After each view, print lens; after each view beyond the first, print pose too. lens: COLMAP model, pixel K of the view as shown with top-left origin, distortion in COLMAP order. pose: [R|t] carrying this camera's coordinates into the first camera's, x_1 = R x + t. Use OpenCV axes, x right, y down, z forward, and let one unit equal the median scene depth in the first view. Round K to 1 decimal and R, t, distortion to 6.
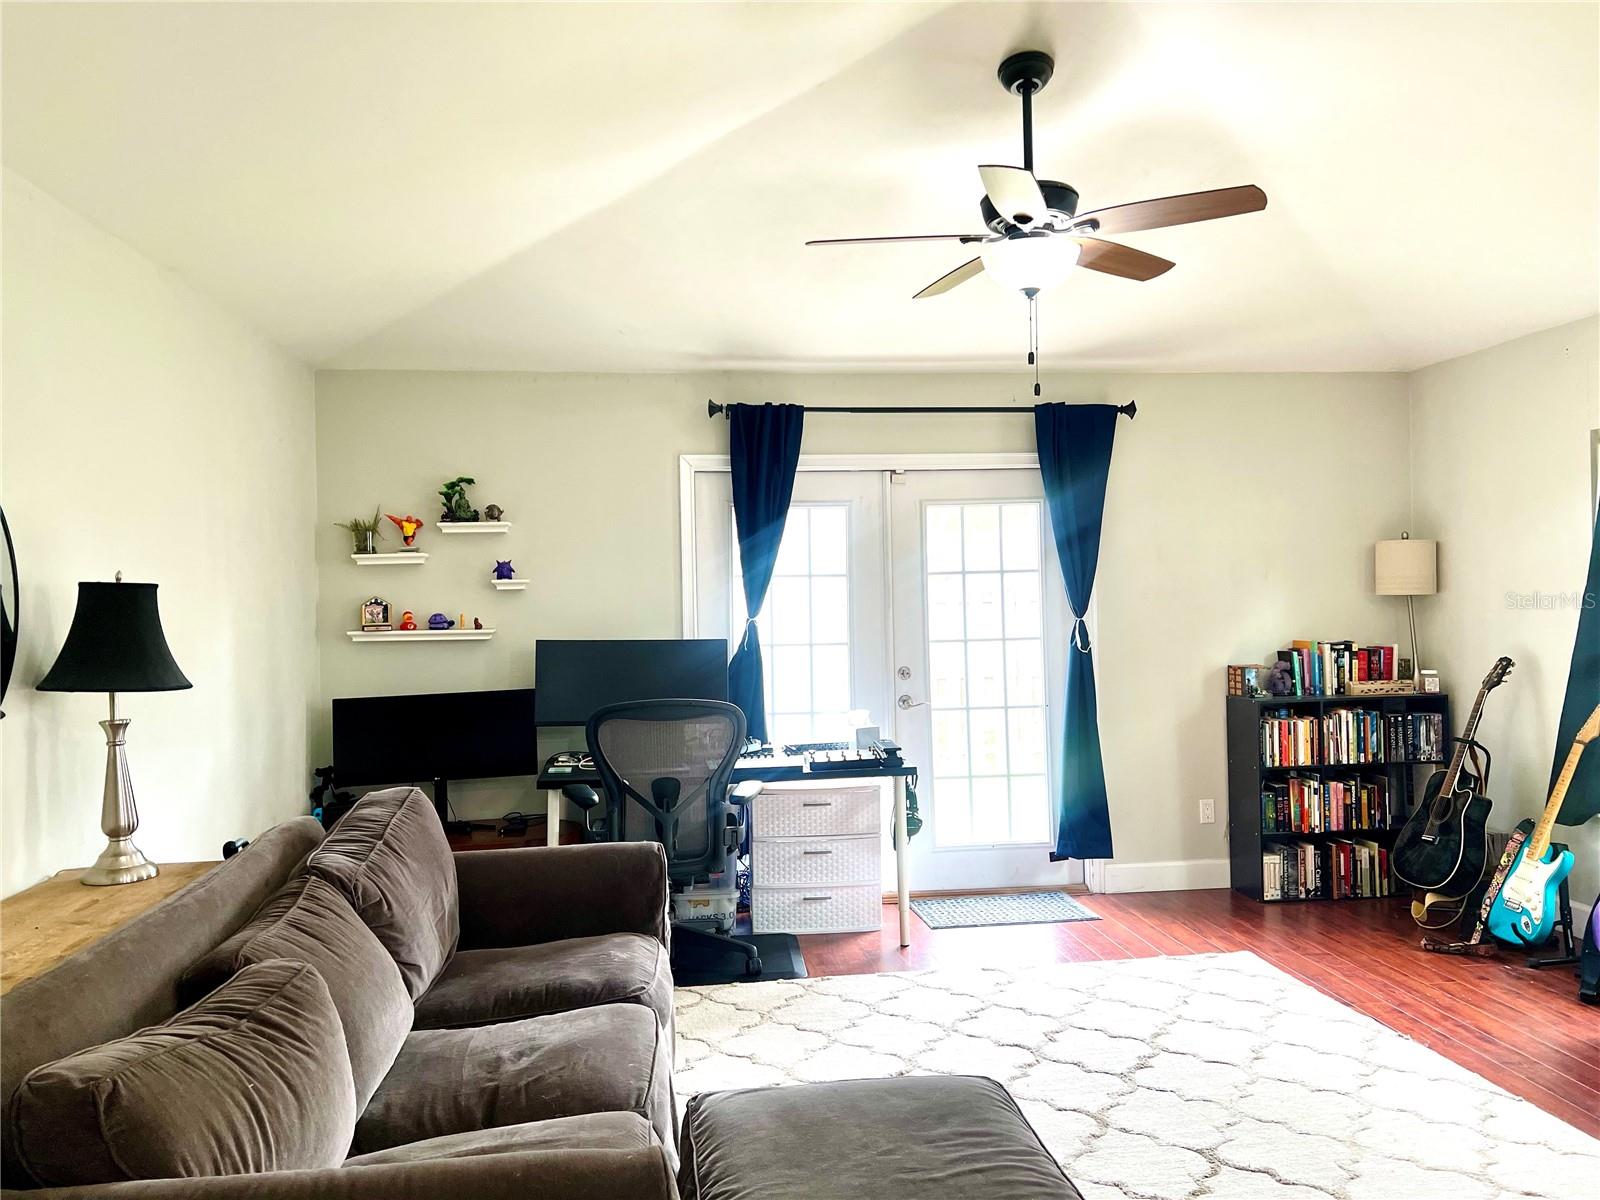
lens RADIAL K [[1199.3, 0, 800.0], [0, 1199.3, 600.0], [0, 0, 1]] dist [0.128489, -0.236570]
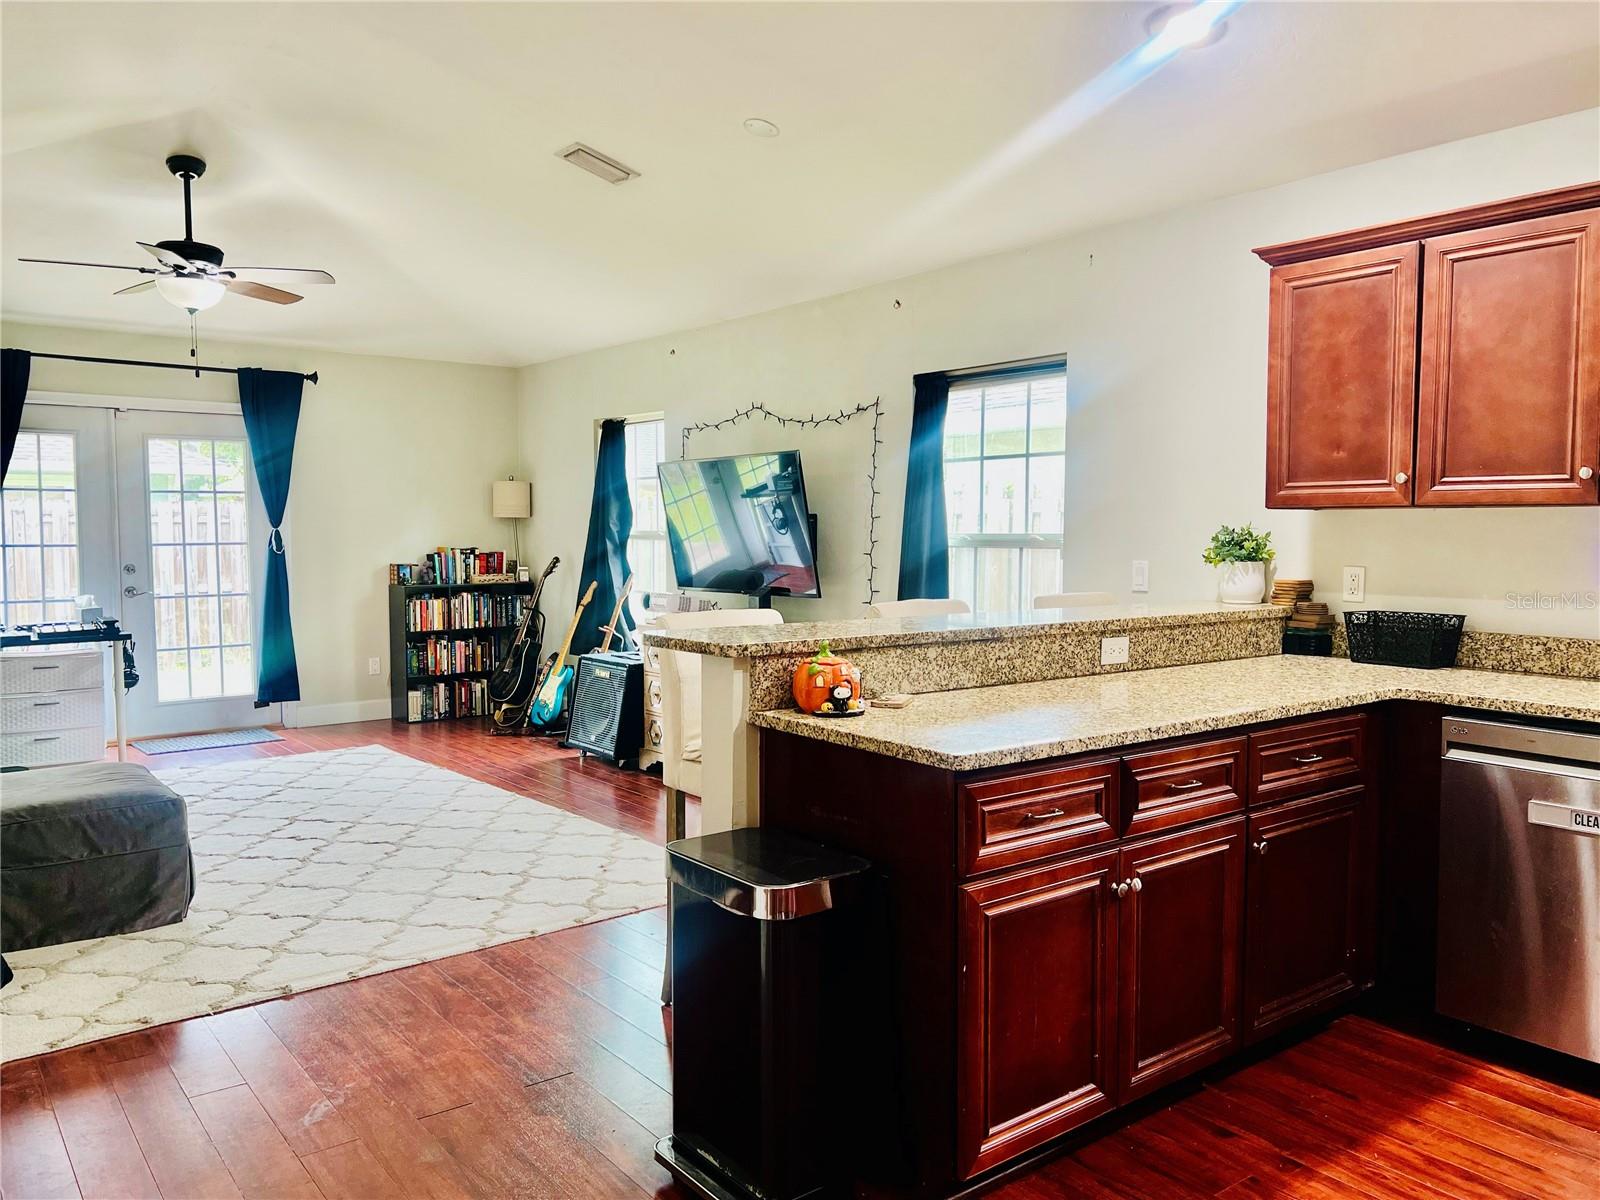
lens RADIAL K [[1212.4, 0, 800.0], [0, 1212.4, 600.0], [0, 0, 1]] dist [0.030999, -0.005064]
pose [[0.857764, -0.011767, 0.513909, 0.030913], [-0.016203, 0.998622, 0.049910, 0.017763], [-0.513788, -0.051138, 0.856392, -0.494966]]
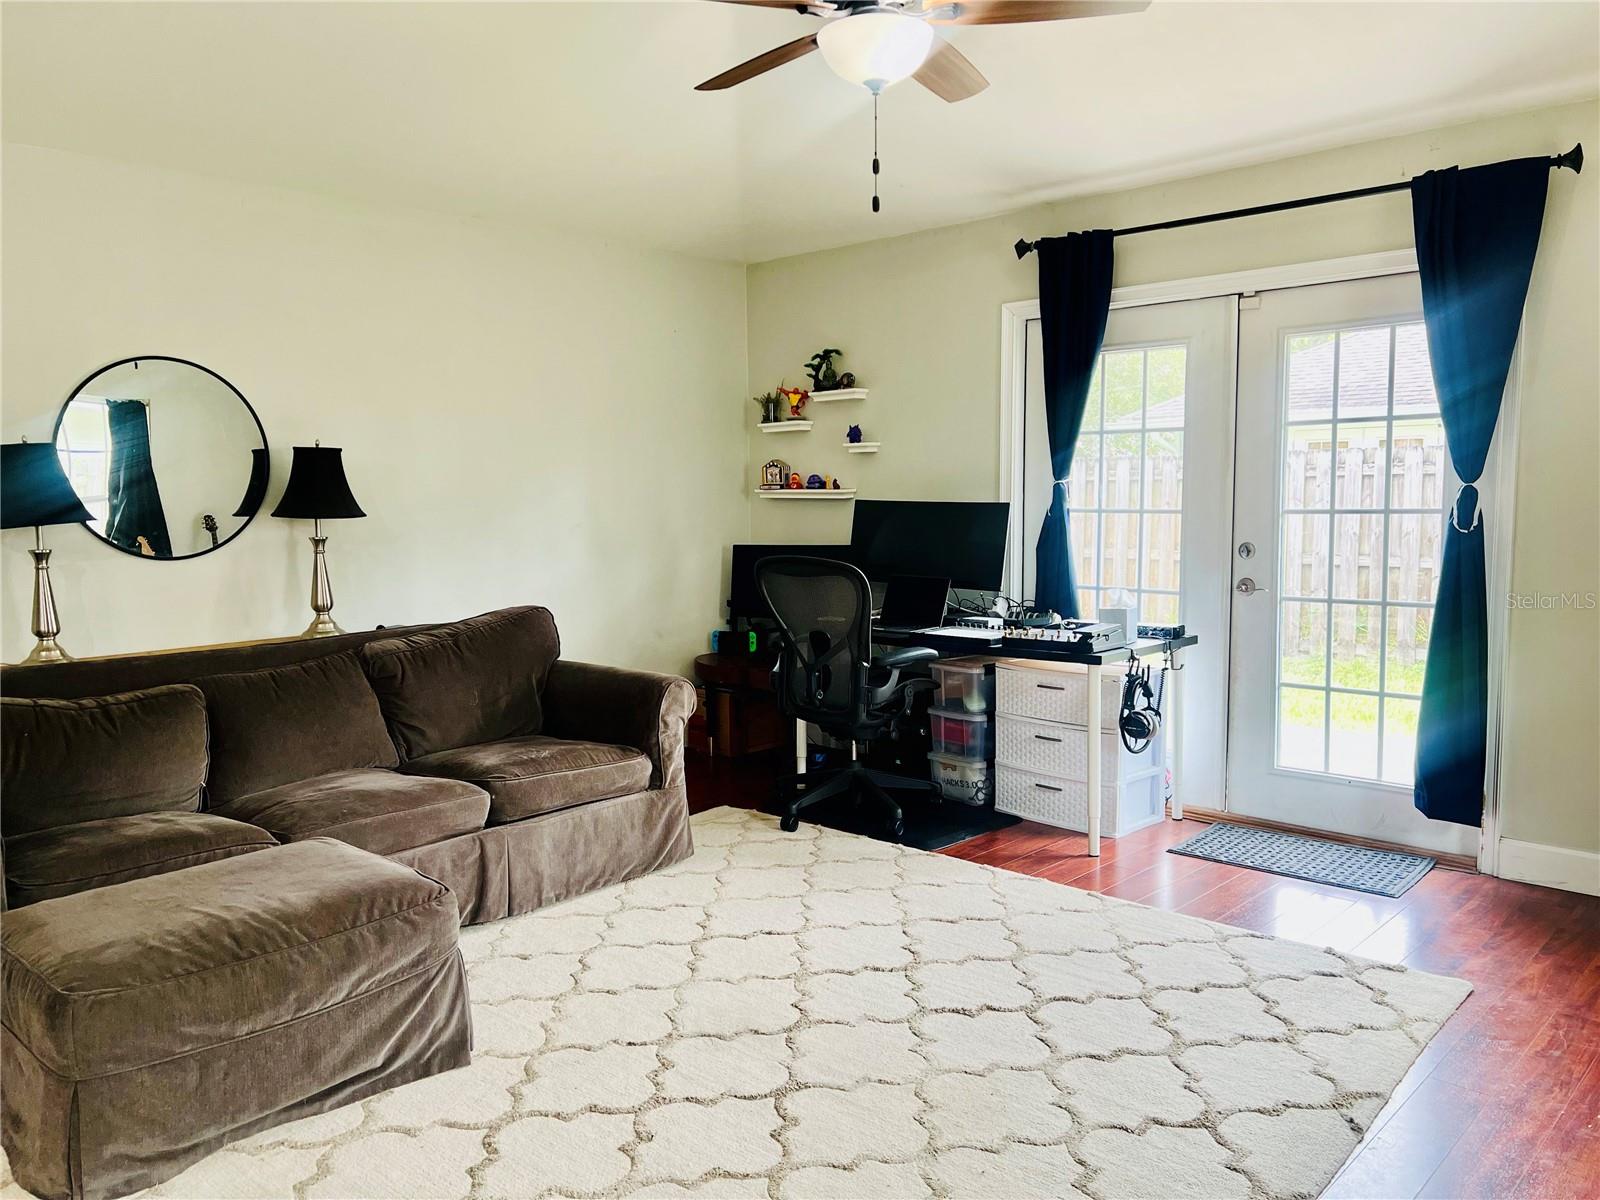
lens RADIAL K [[1199.3, 0, 800.0], [0, 1199.3, 600.0], [0, 0, 1]] dist [0.128489, -0.236570]
pose [[0.641112, 0.083014, -0.762944, 0.536021], [-0.000482, 0.994176, 0.107769, 0.006551], [0.767447, -0.068725, 0.637418, 0.258909]]
